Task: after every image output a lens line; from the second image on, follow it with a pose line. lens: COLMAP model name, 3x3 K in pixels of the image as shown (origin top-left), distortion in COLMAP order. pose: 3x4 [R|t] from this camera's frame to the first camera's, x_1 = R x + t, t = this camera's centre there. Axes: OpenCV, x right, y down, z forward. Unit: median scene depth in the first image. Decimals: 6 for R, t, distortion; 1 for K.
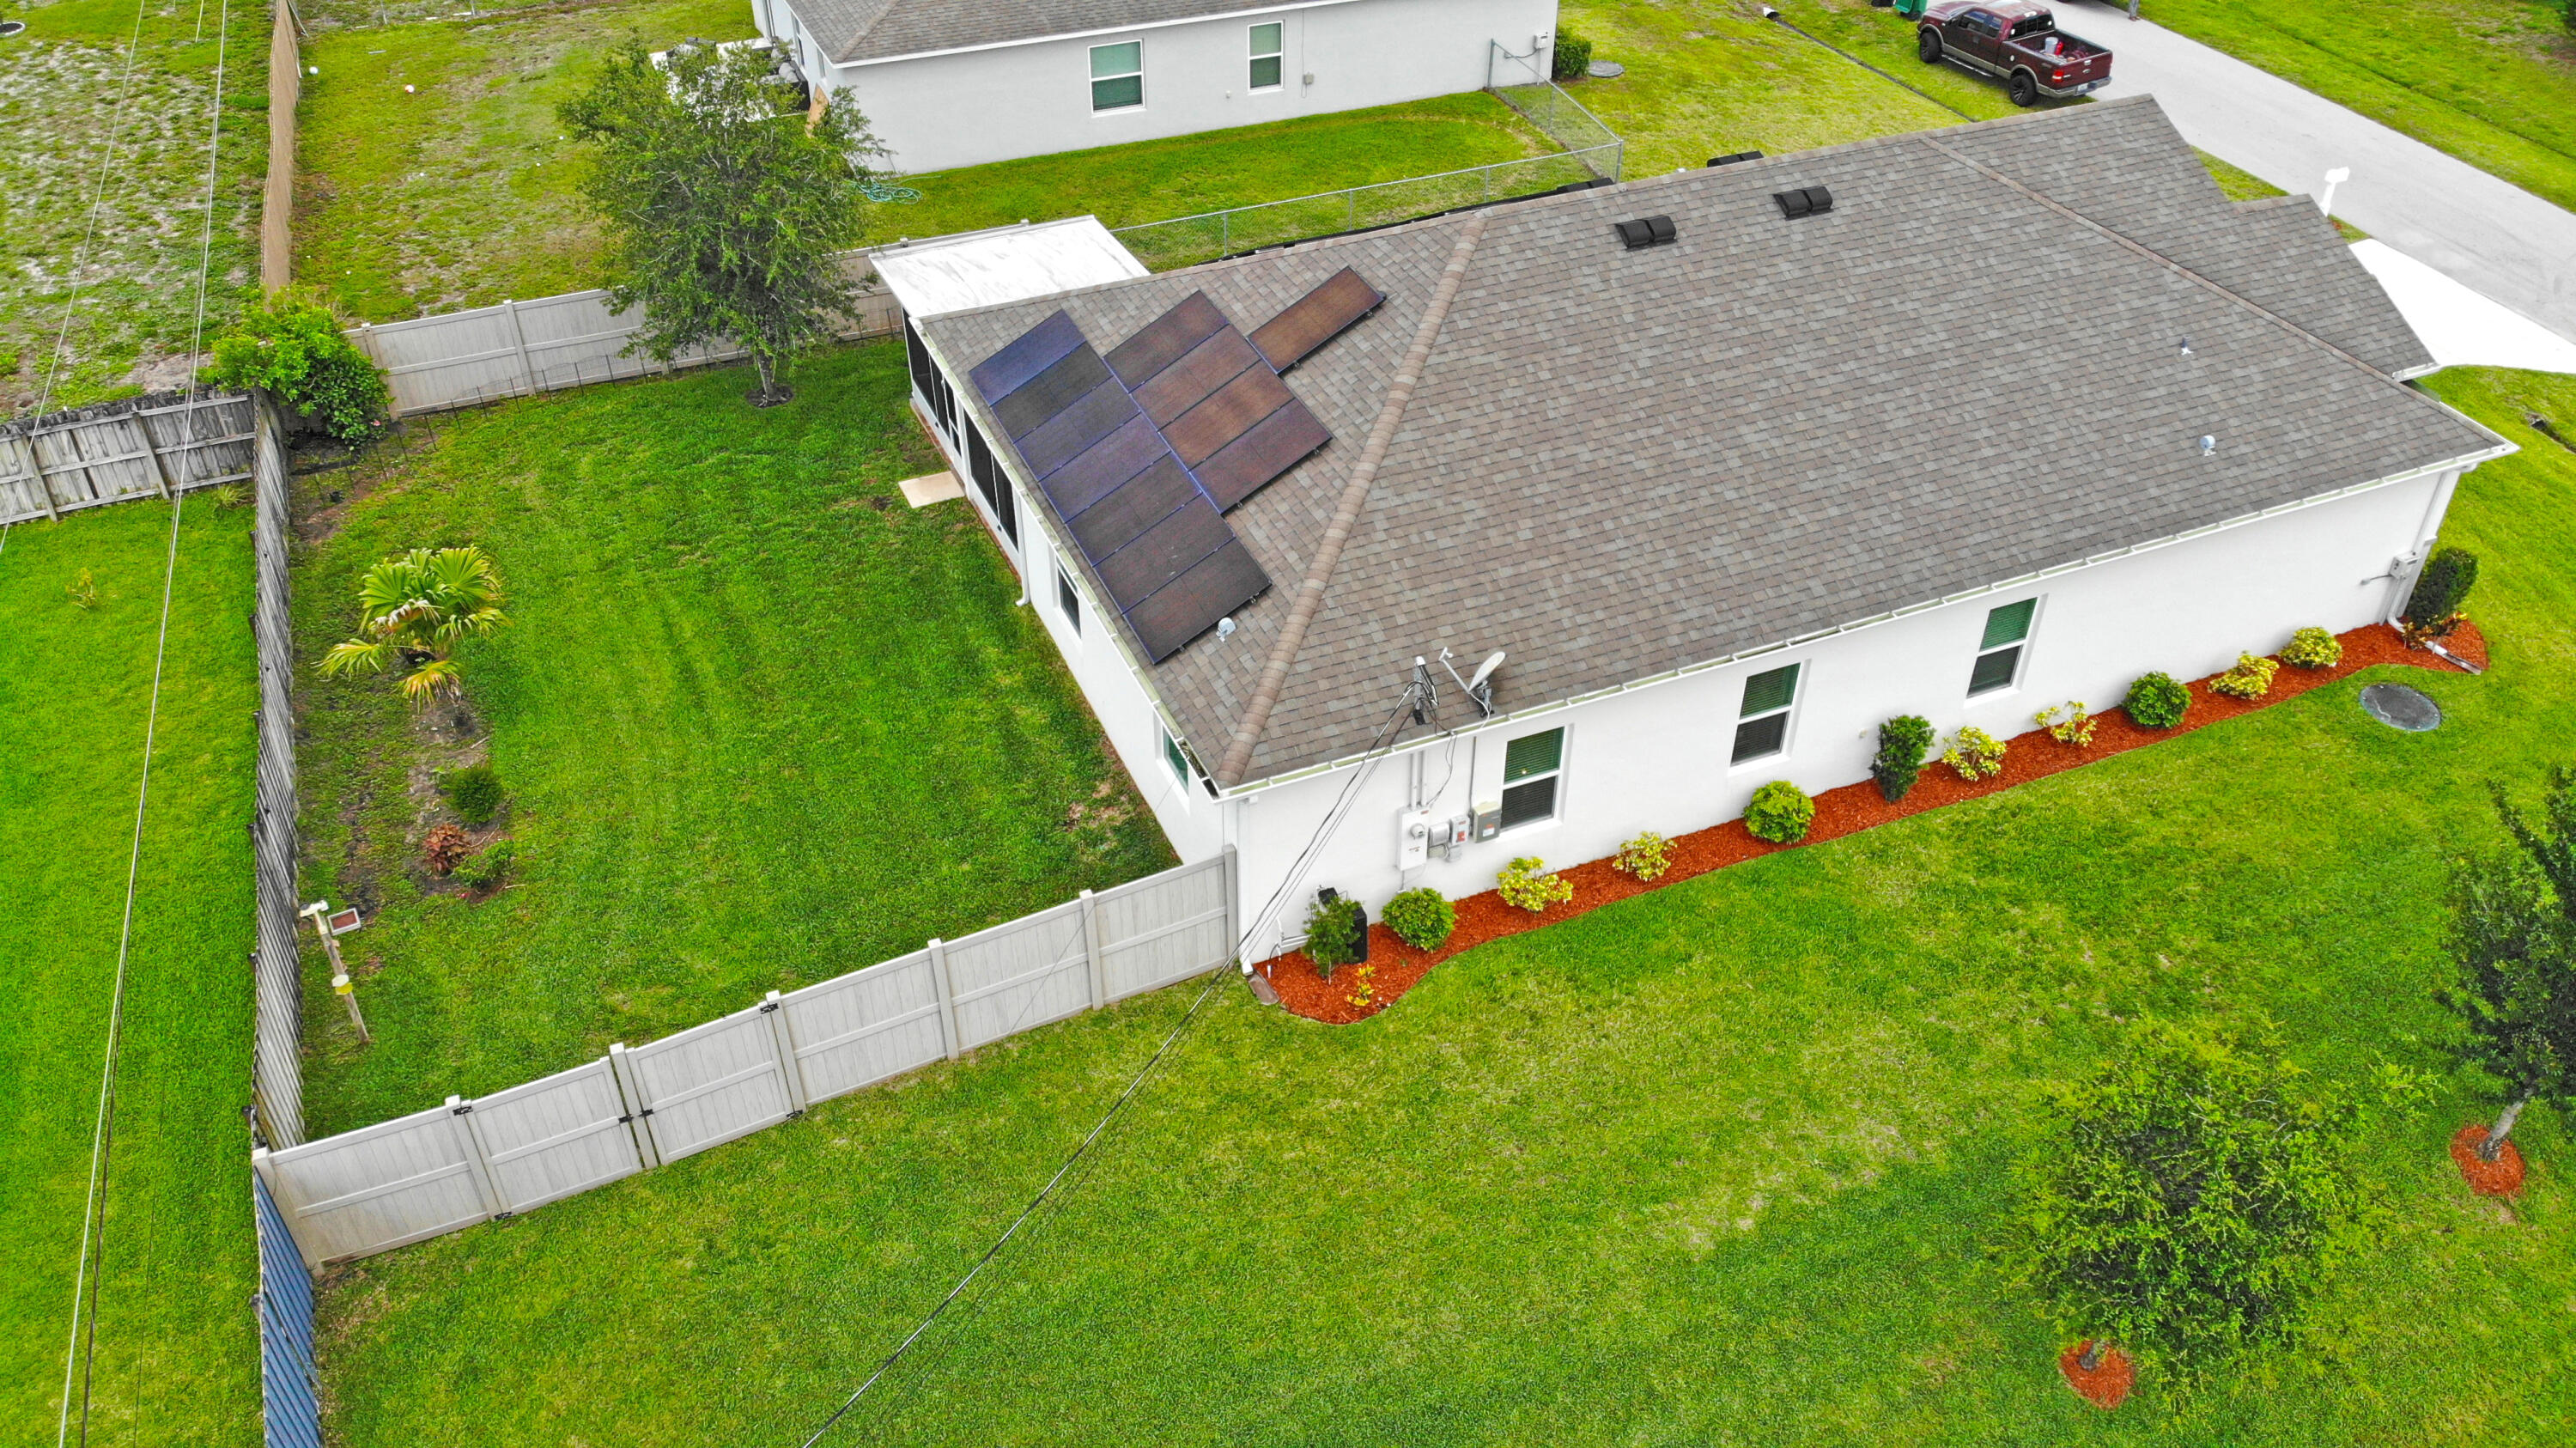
lens RADIAL K [[1836.9, 0, 1282.8], [0, 1836.9, 746.0], [0, 0, 1]] dist [0.109327, -0.237180]
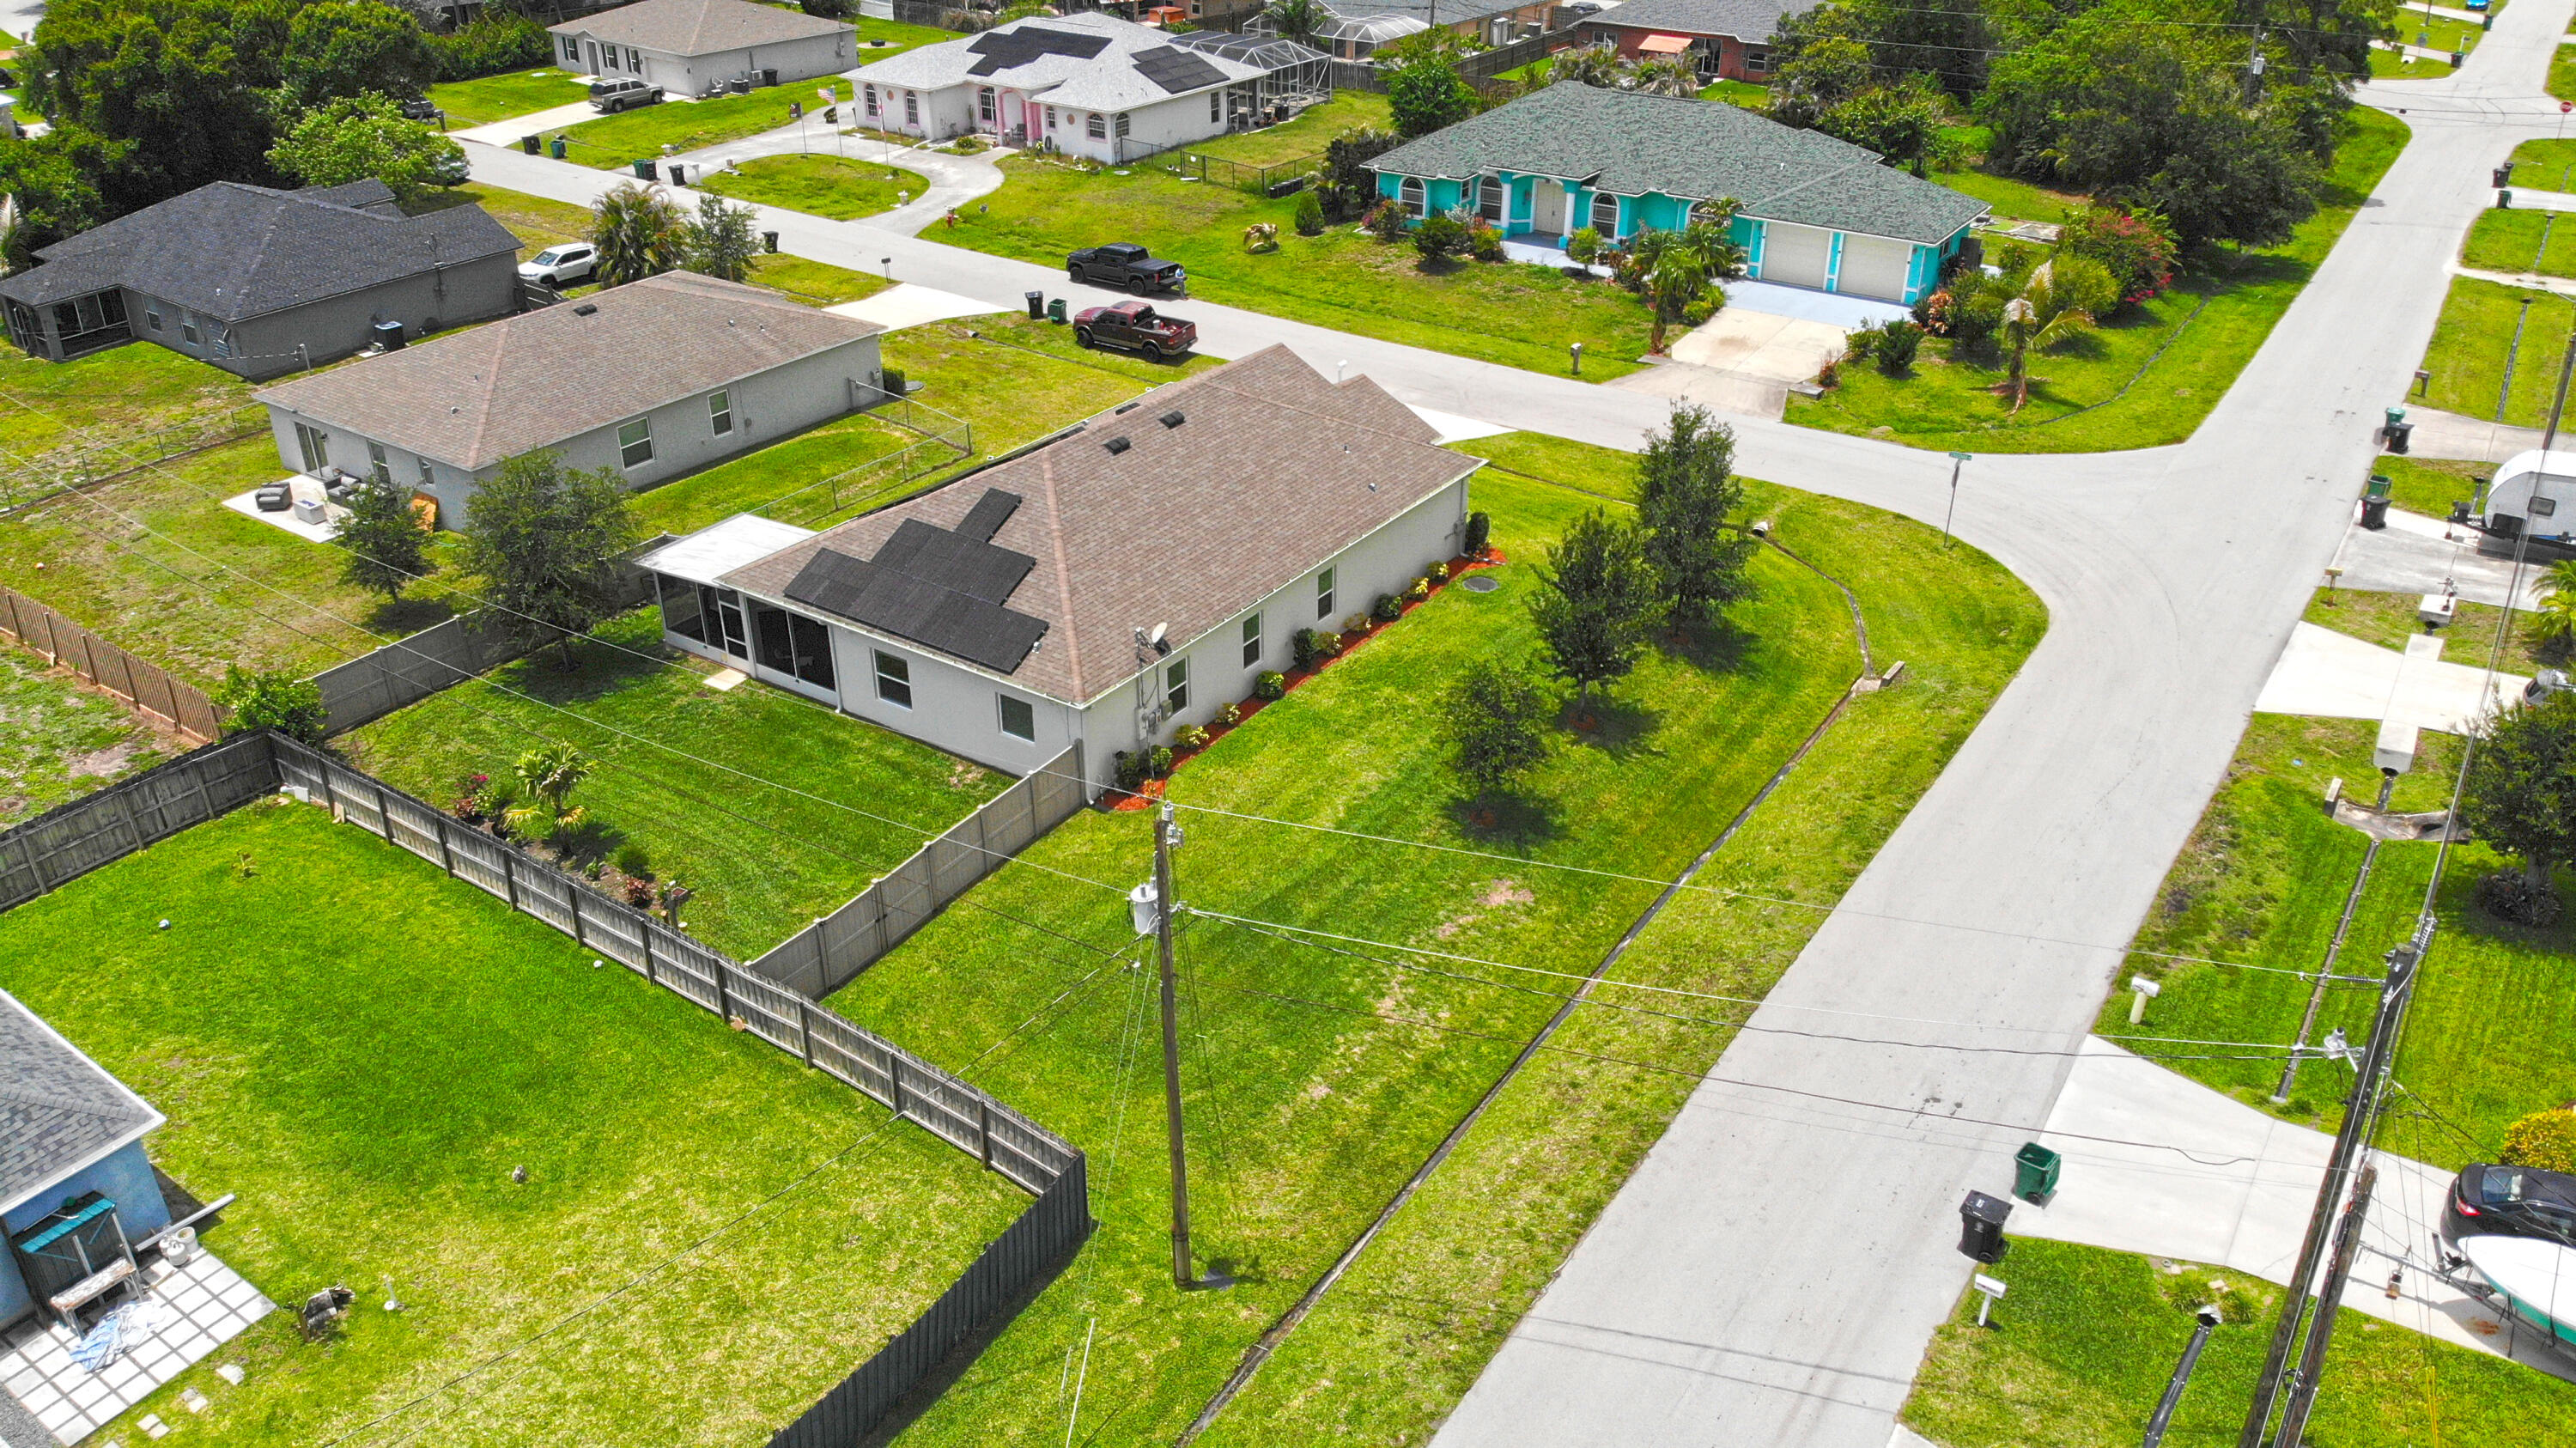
lens RADIAL K [[1836.9, 0, 1282.8], [0, 1836.9, 746.0], [0, 0, 1]] dist [0.109327, -0.237180]
pose [[0.847773, -0.264618, 0.459629, -0.532424], [0.329505, 0.941879, -0.065503, 0.184584], [-0.415582, 0.206981, 0.885692, -0.653669]]
